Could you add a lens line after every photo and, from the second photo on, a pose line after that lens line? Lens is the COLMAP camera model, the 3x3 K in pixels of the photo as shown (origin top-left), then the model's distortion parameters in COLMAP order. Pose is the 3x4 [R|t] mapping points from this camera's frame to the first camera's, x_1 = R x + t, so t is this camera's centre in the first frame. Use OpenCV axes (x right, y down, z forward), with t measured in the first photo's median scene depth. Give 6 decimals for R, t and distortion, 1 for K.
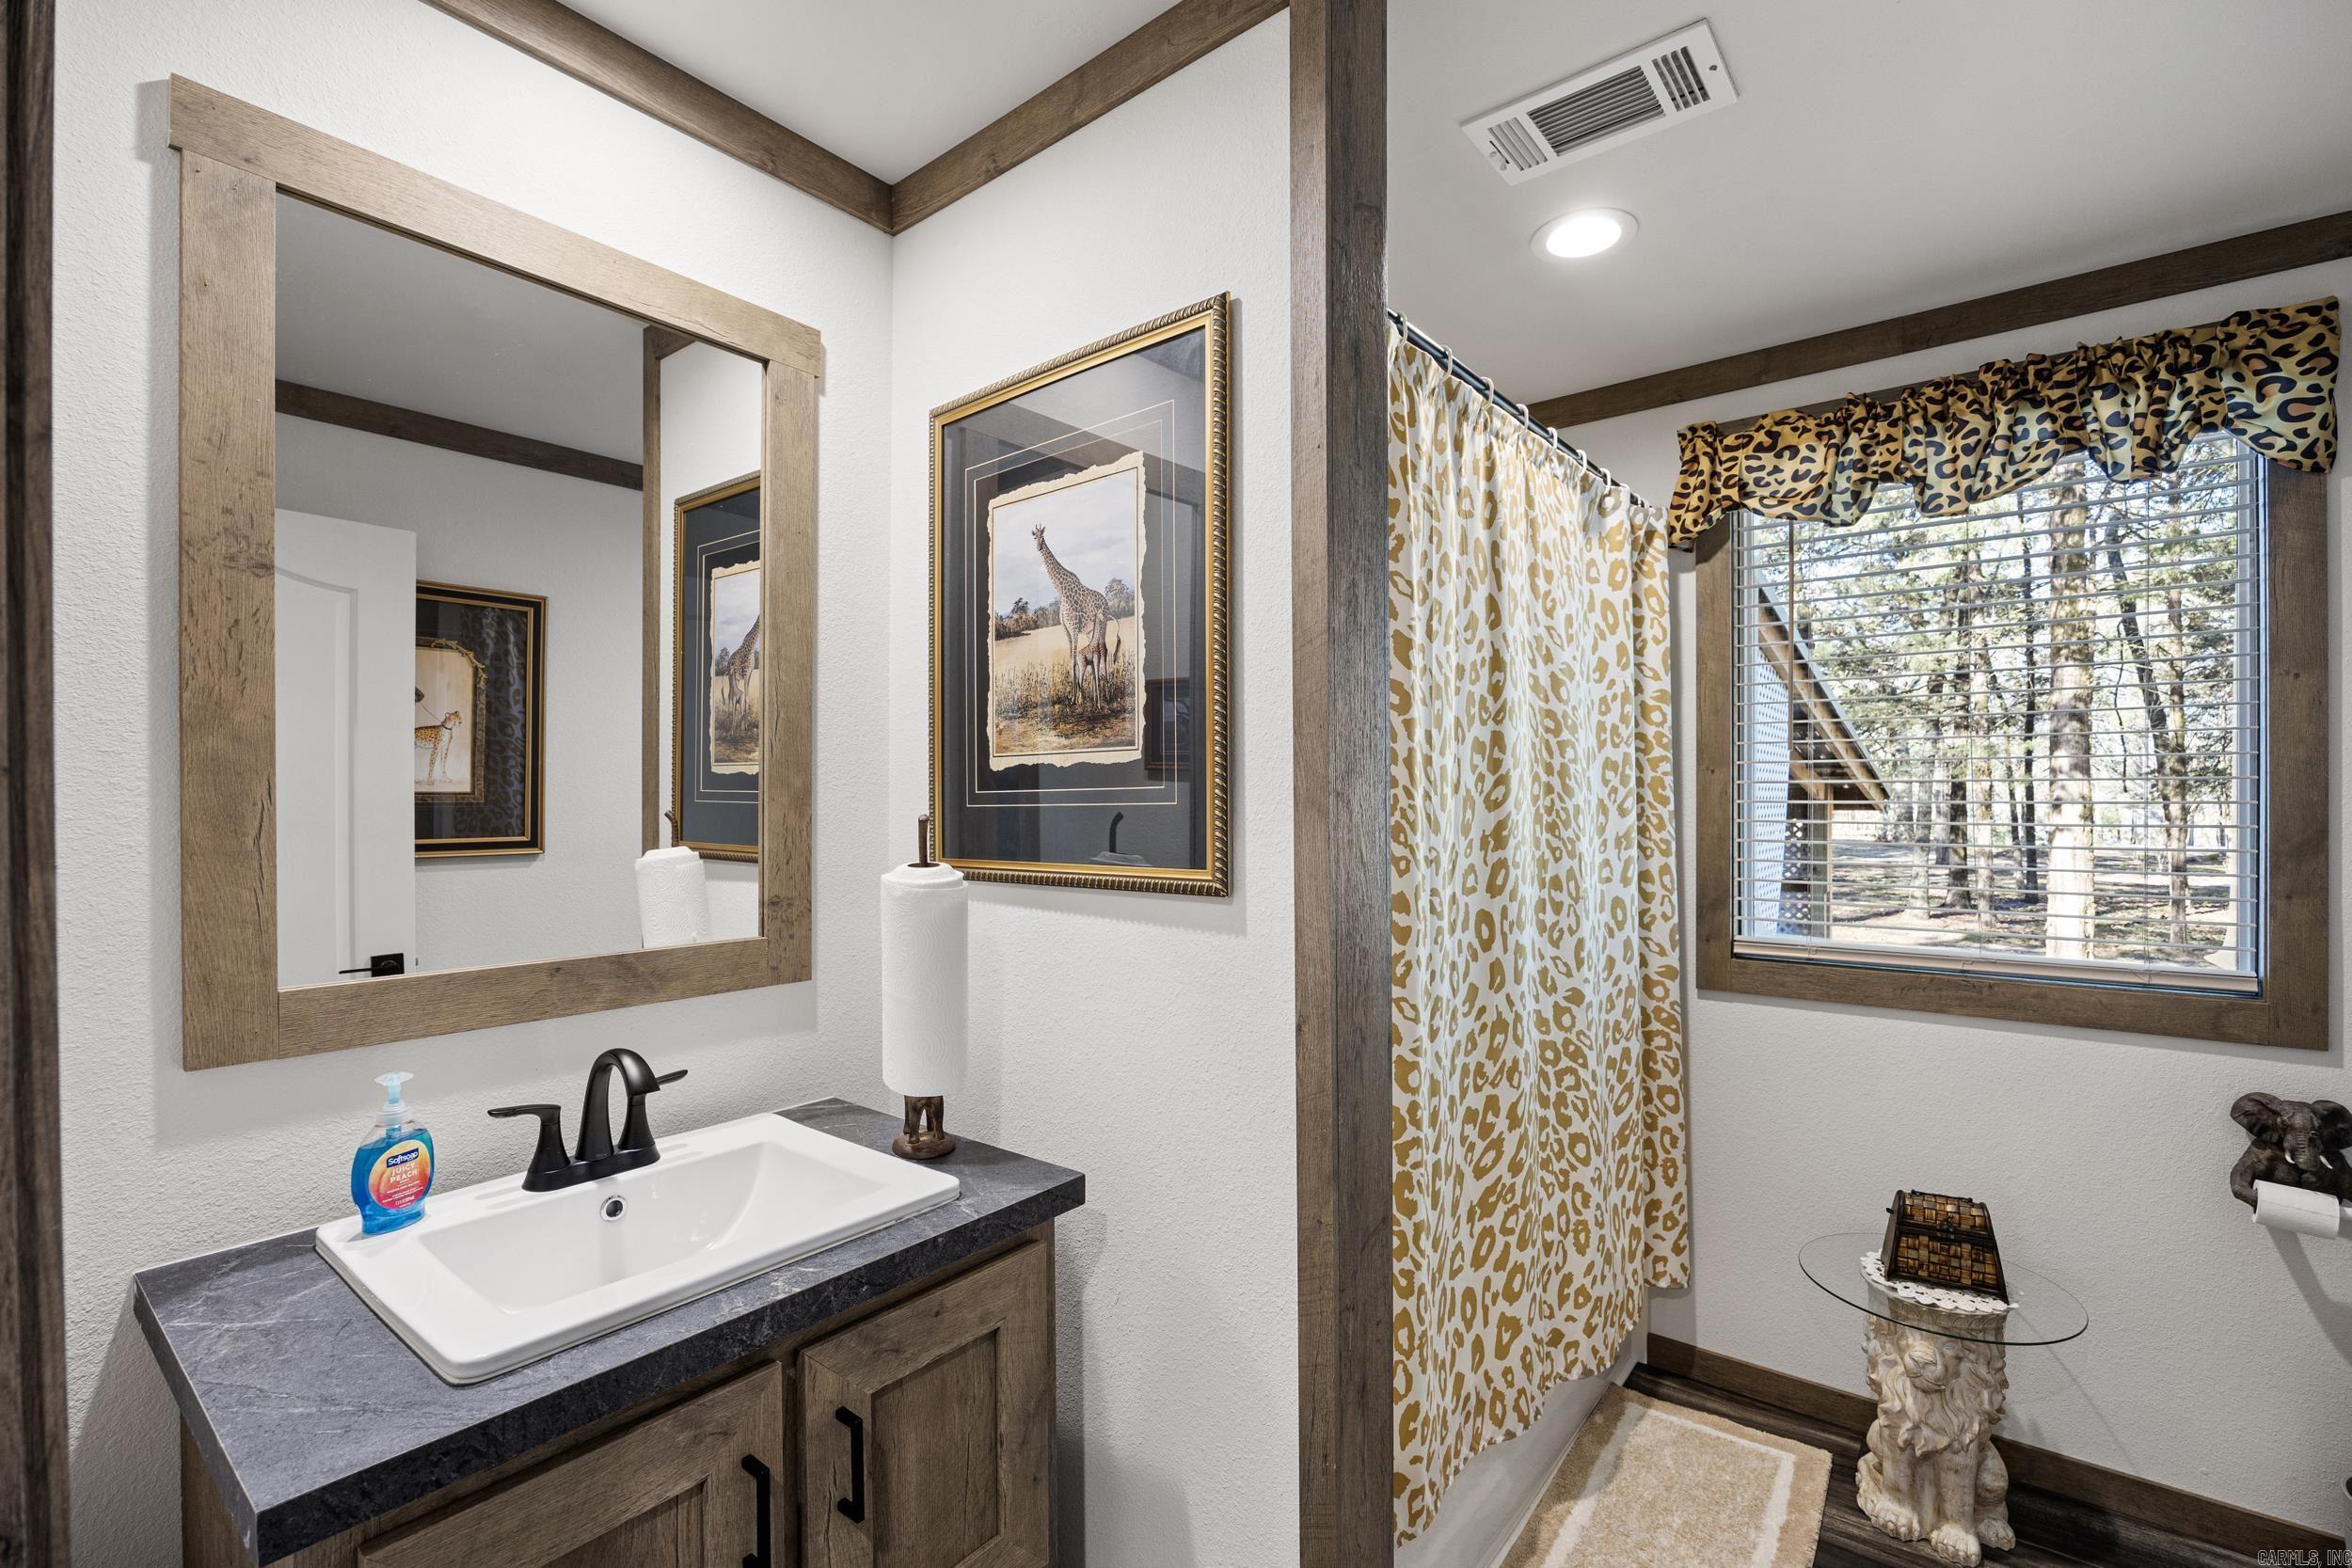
lens RADIAL K [[1006.6, 0, 1180.5], [0, 1006.6, 803.1], [0, 0, 1]] dist [-0.019507, 0.000108]
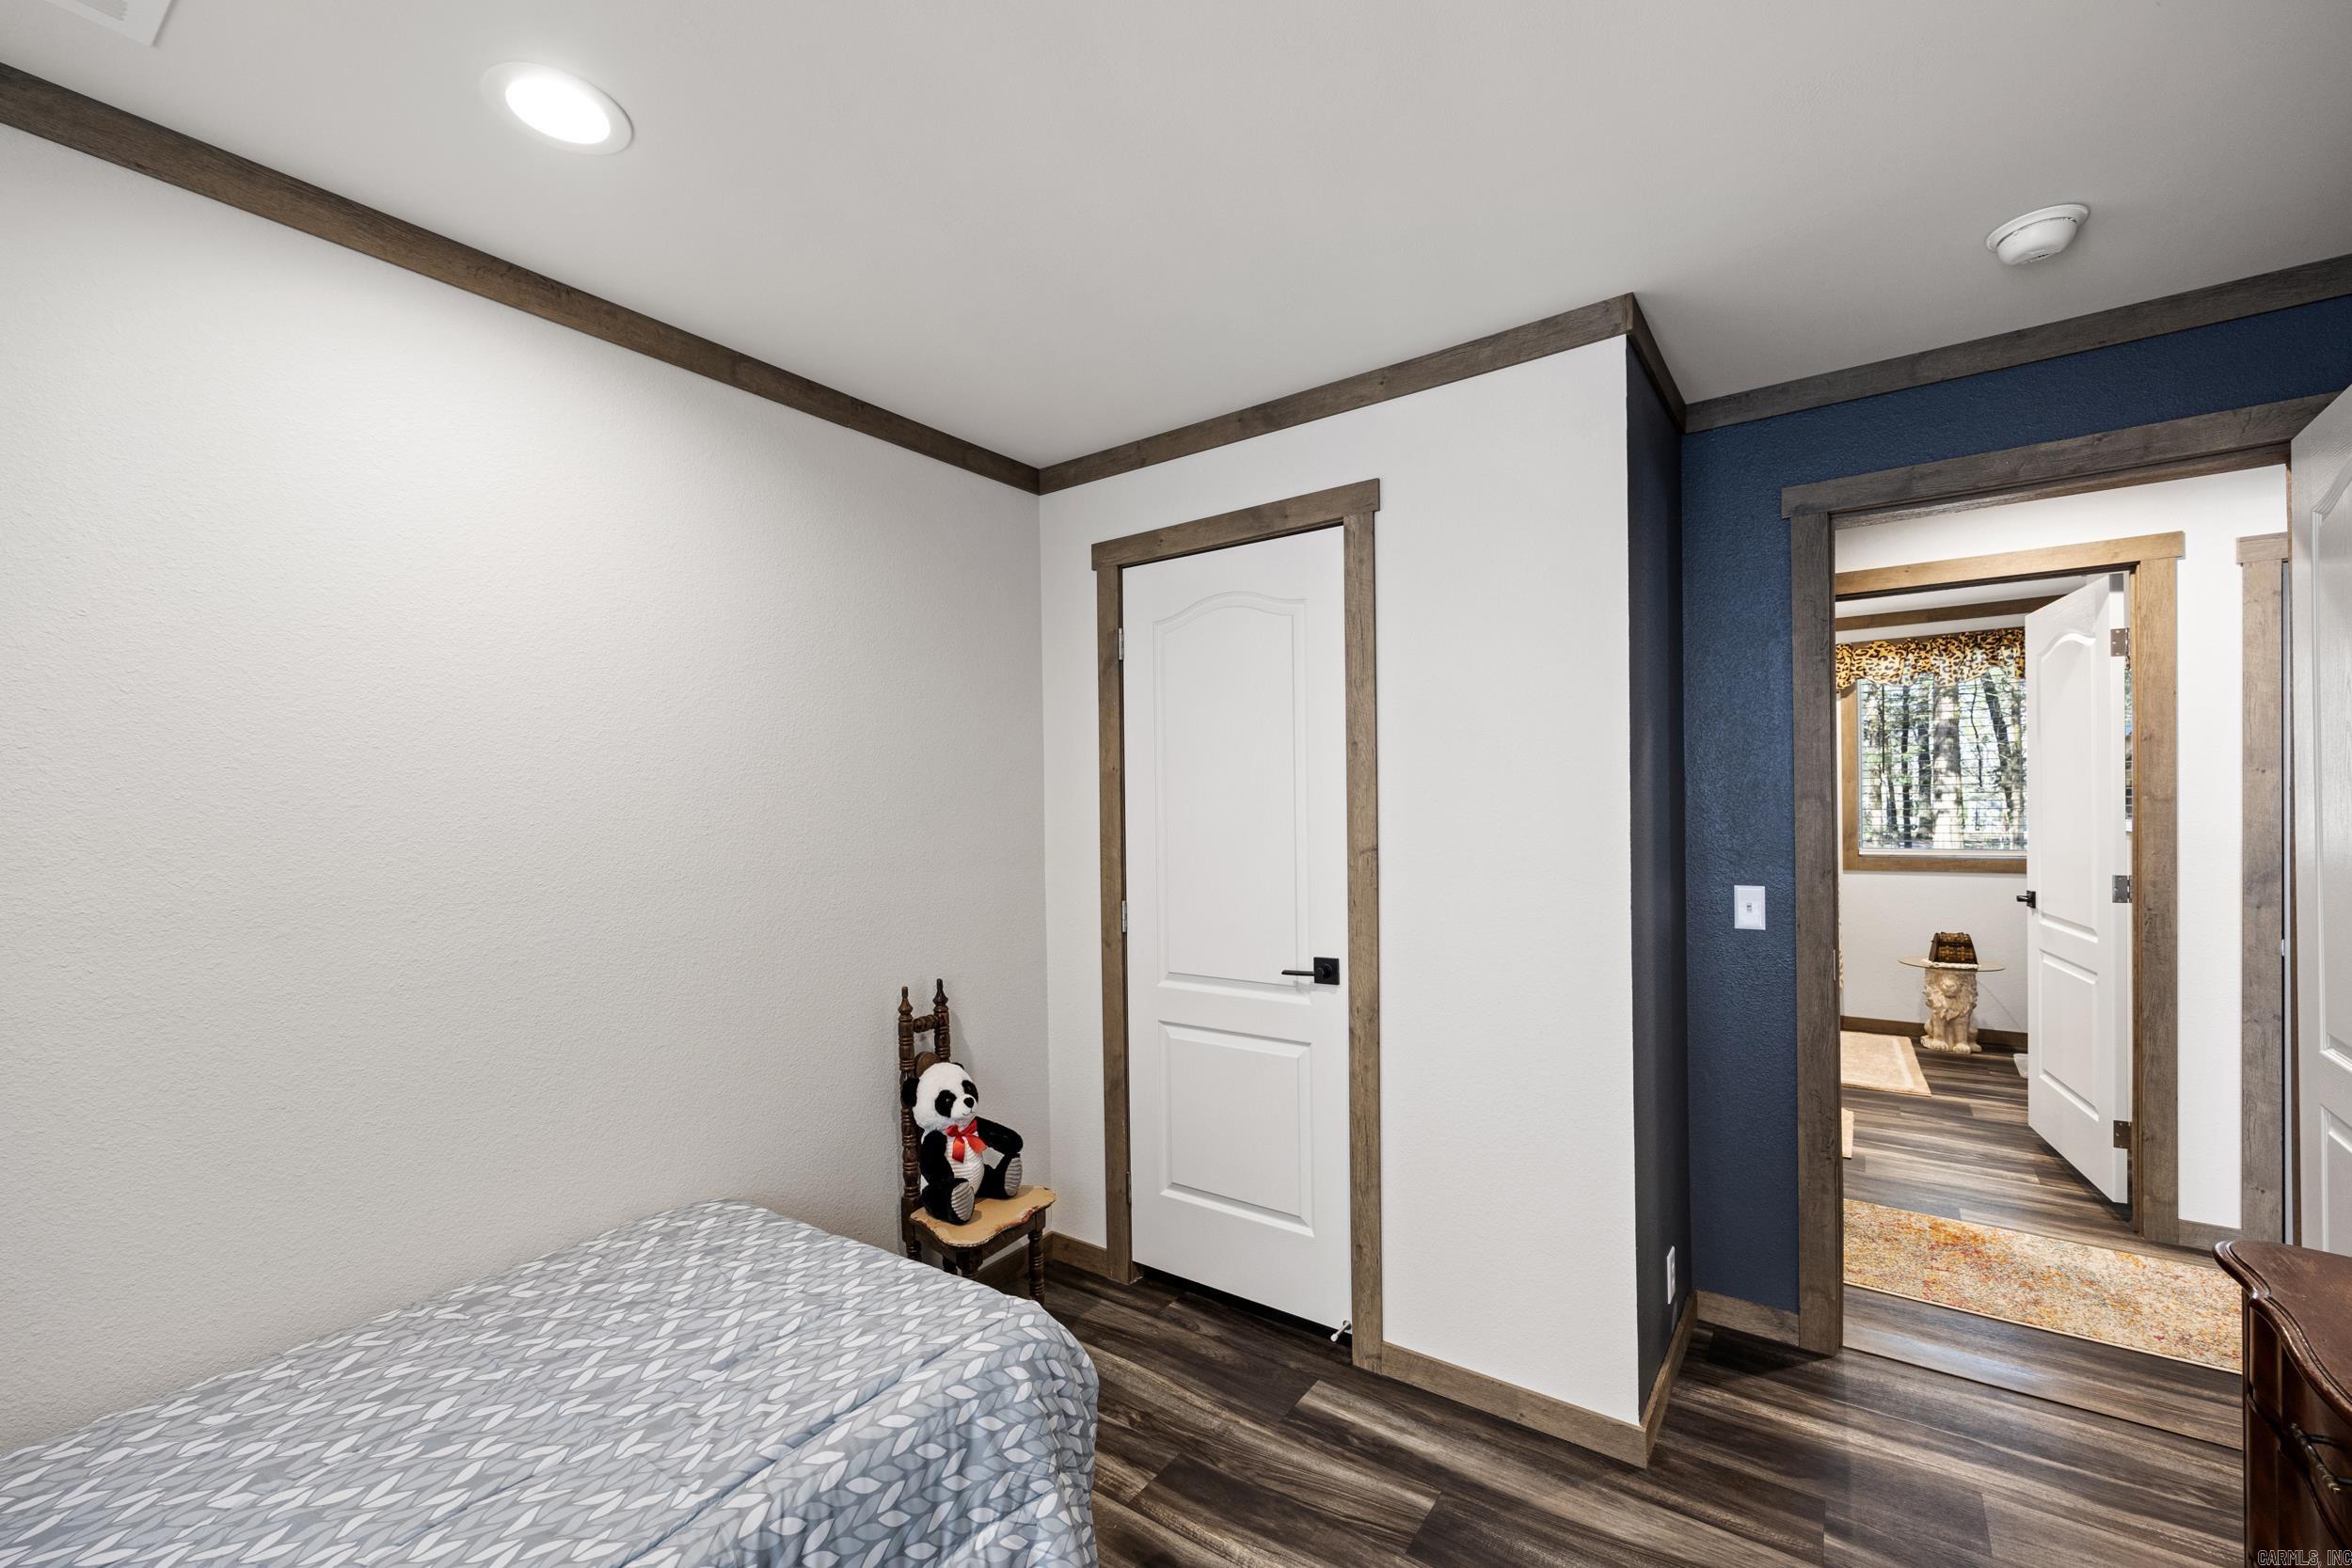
lens RADIAL K [[962.4, 0, 1177.6], [0, 962.4, 801.5], [0, 0, 1]] dist [0.000721, 0.000580]
pose [[0.996856, -0.007857, 0.078839, -1.475667], [0.007579, 0.999964, 0.003818, -0.006536], [-0.078867, -0.003208, 0.996880, -1.400671]]
